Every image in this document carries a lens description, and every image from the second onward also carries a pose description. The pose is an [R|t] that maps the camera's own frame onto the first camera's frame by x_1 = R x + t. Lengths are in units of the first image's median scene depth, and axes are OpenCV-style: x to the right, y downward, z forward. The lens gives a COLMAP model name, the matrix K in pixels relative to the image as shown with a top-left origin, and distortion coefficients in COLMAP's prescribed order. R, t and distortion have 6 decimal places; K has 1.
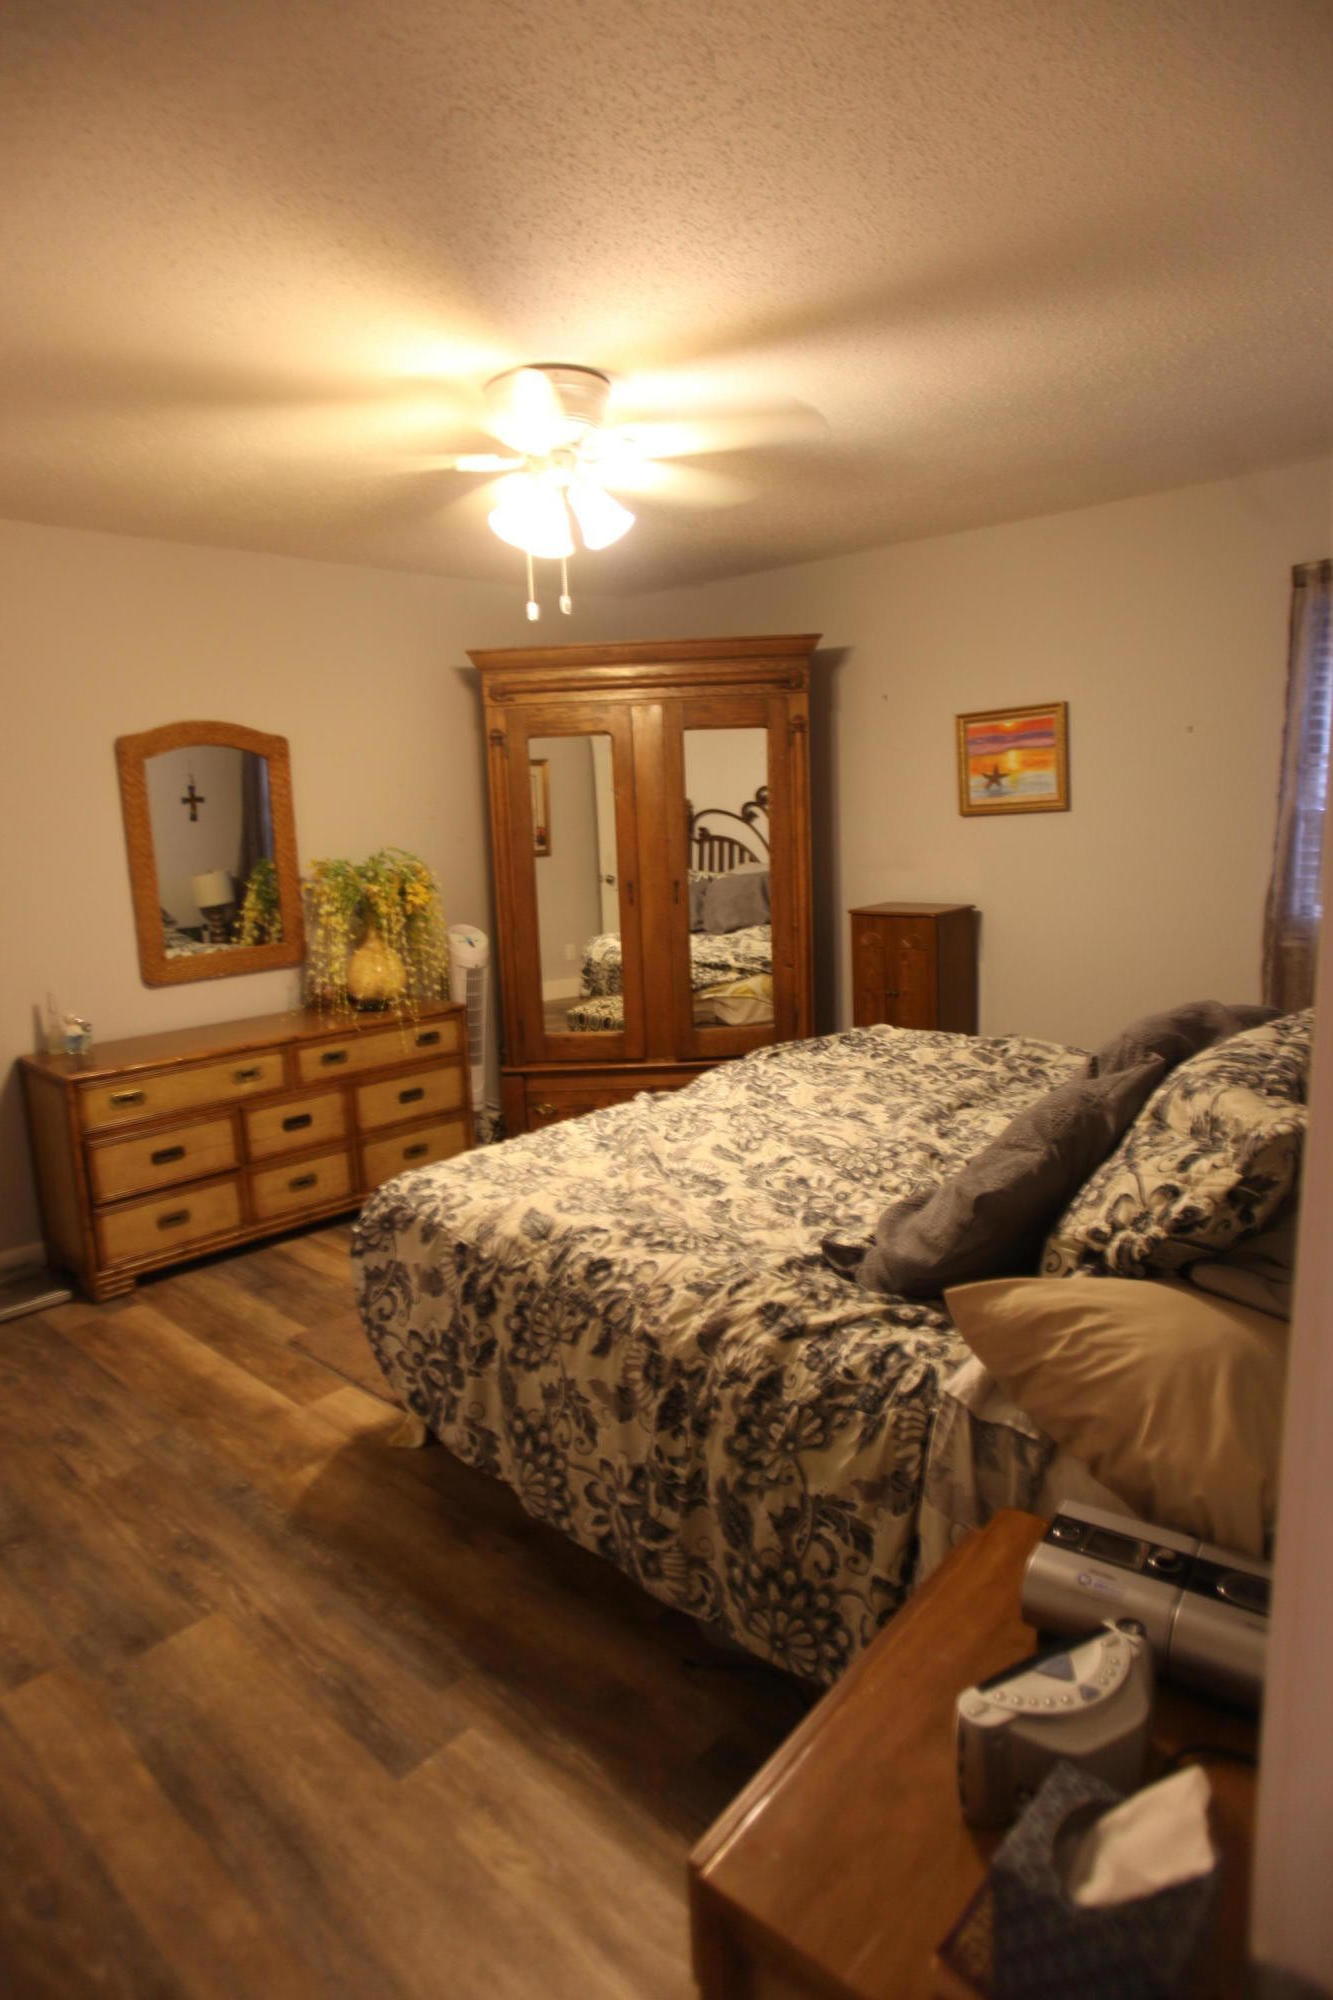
lens RADIAL K [[1142.9, 0, 655.5], [0, 1142.9, 995.4], [0, 0, 1]] dist [-0.068977, 0.053590]
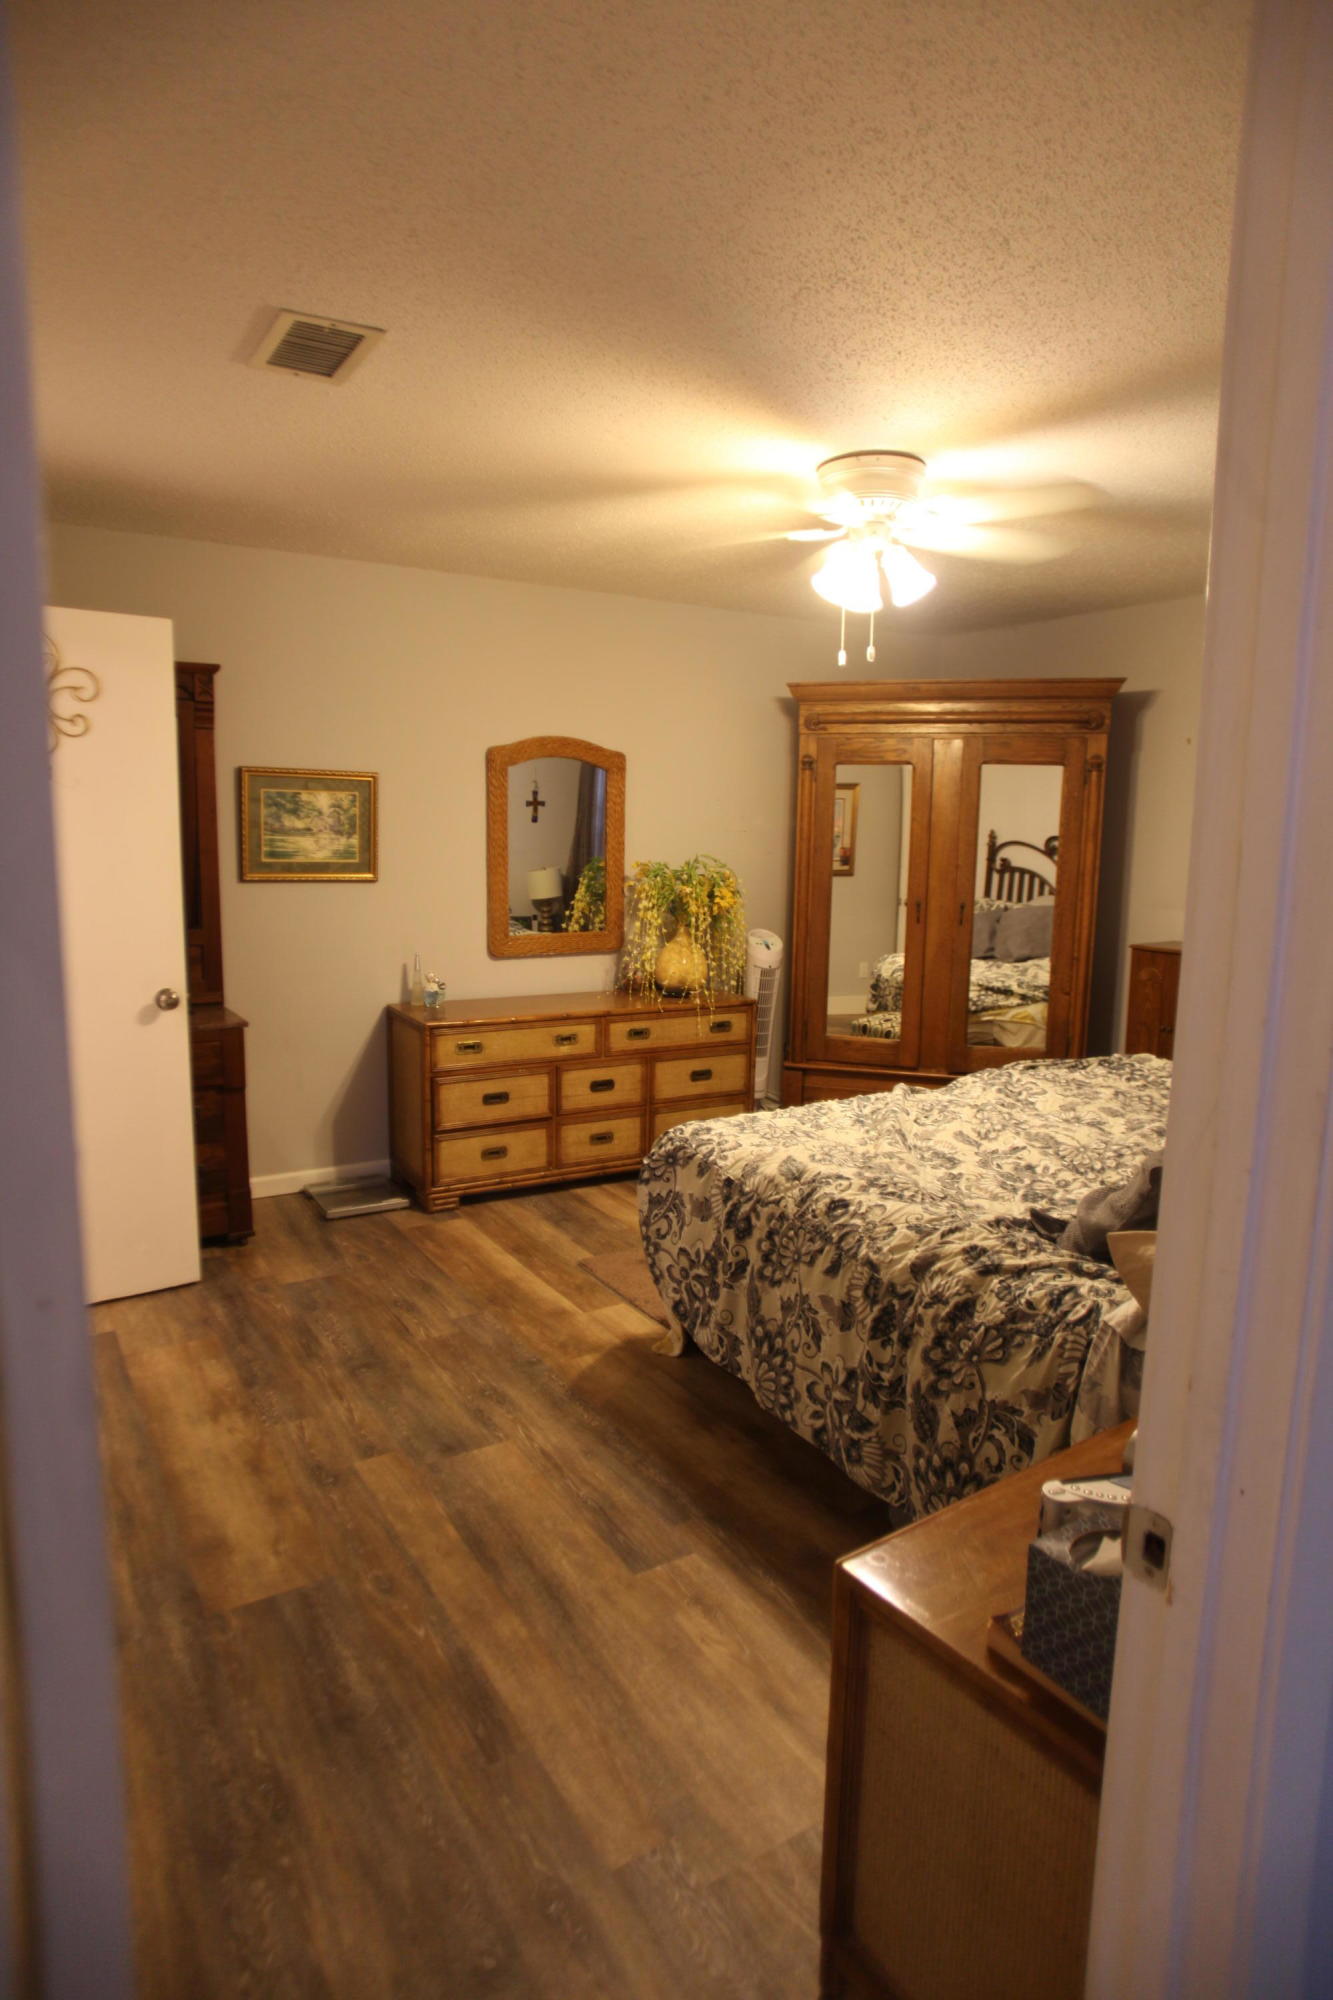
lens RADIAL K [[1142.9, 0, 655.5], [0, 1142.9, 995.4], [0, 0, 1]] dist [-0.068977, 0.053590]
pose [[0.961826, 0.093792, -0.257087, 0.037842], [-0.098382, 0.995136, -0.005021, 0.029632], [0.255365, 0.030122, 0.966375, -0.158490]]
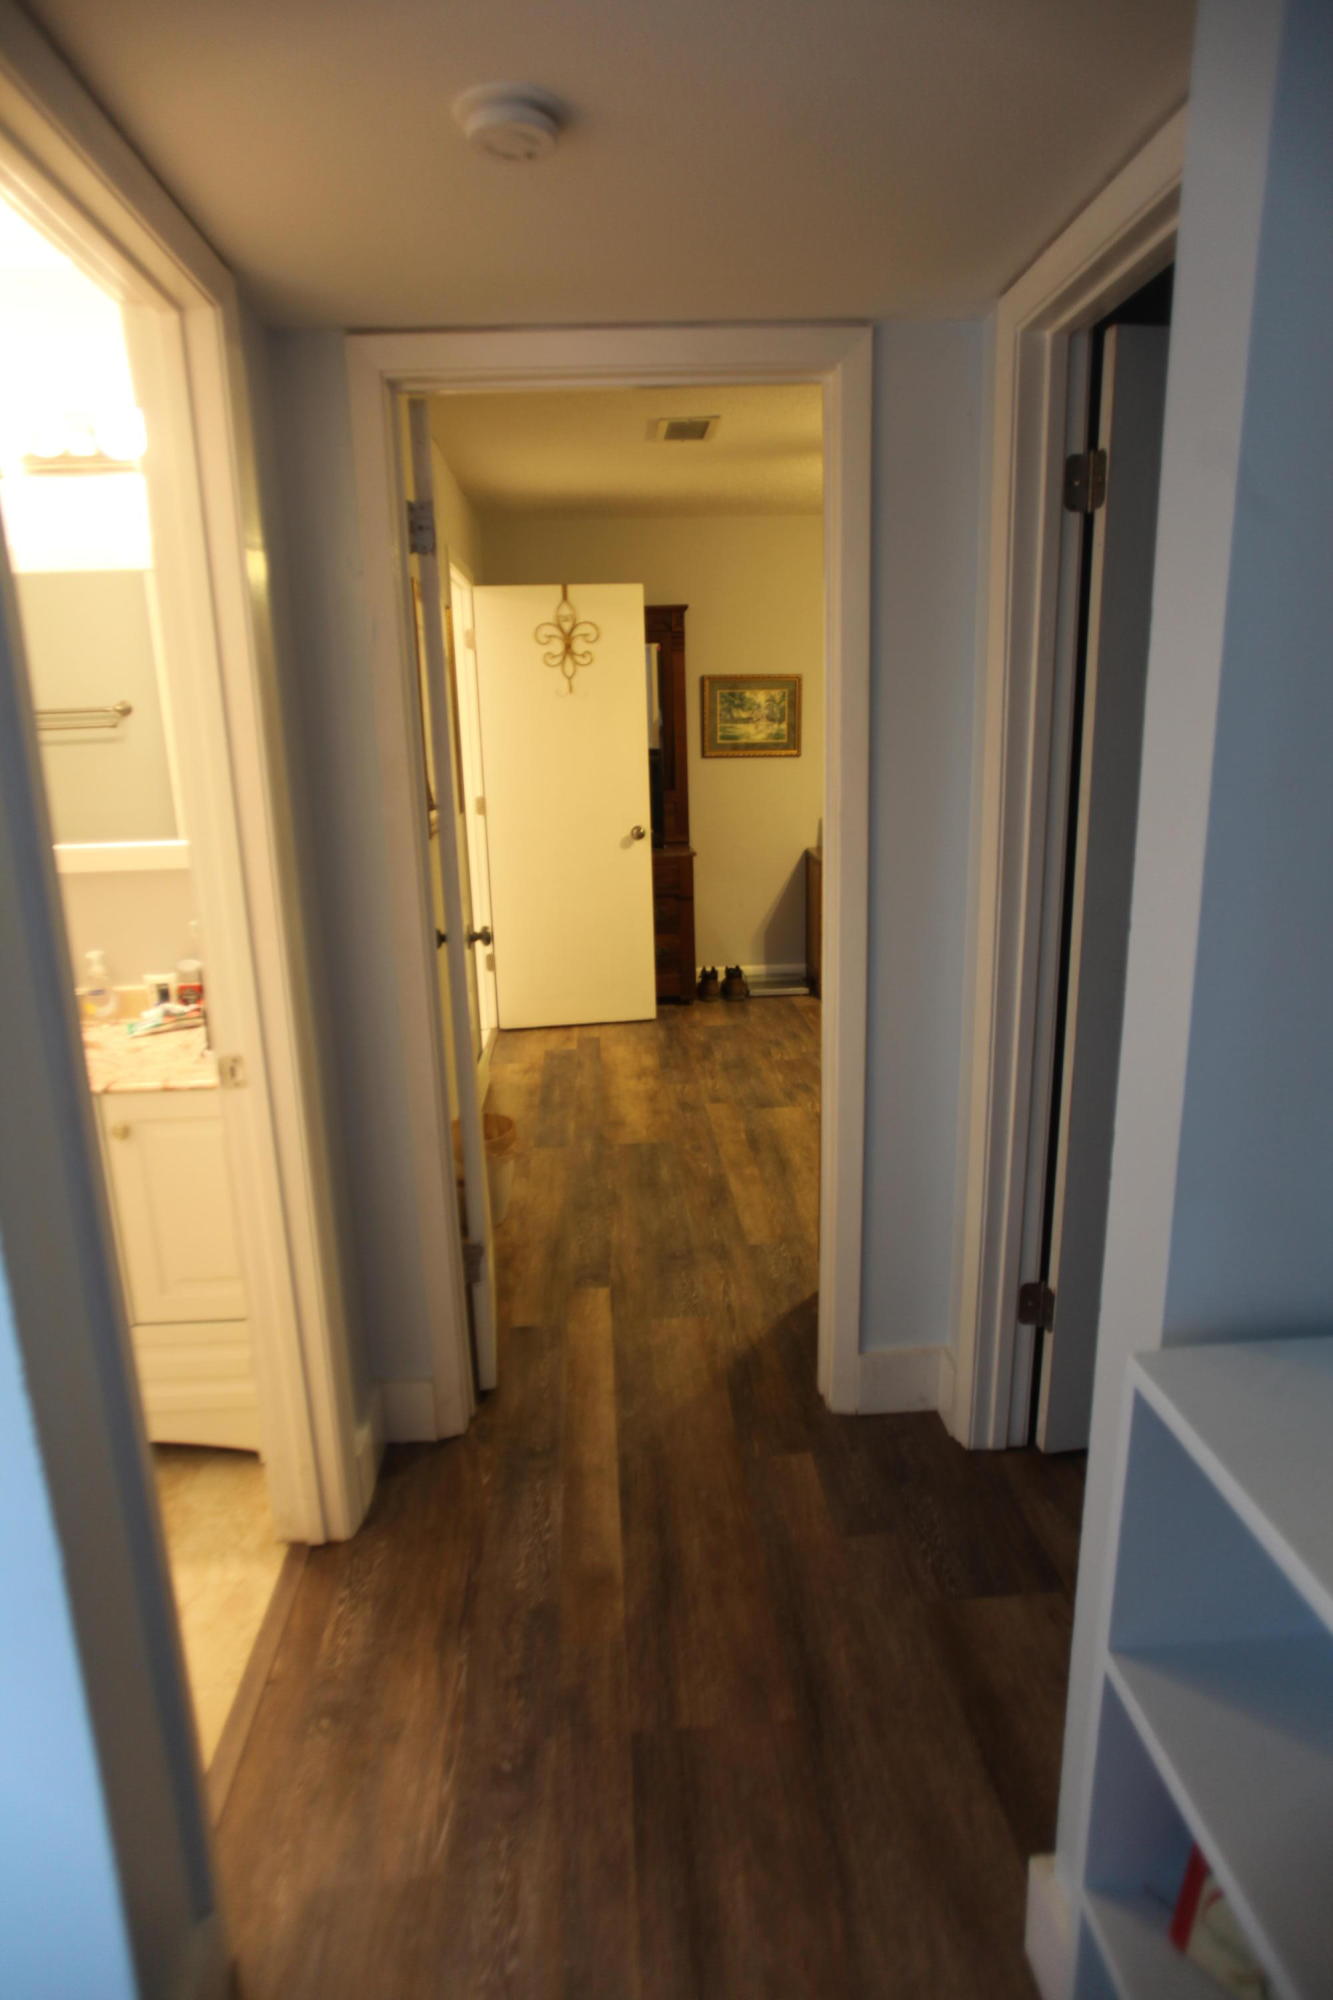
lens RADIAL K [[1142.9, 0, 655.5], [0, 1142.9, 995.4], [0, 0, 1]] dist [-0.068977, 0.053590]
pose [[0.722556, 0.184440, -0.666254, 0.563955], [-0.117370, 0.982490, 0.144696, 0.067059], [0.681276, -0.026353, 0.731552, -0.502779]]
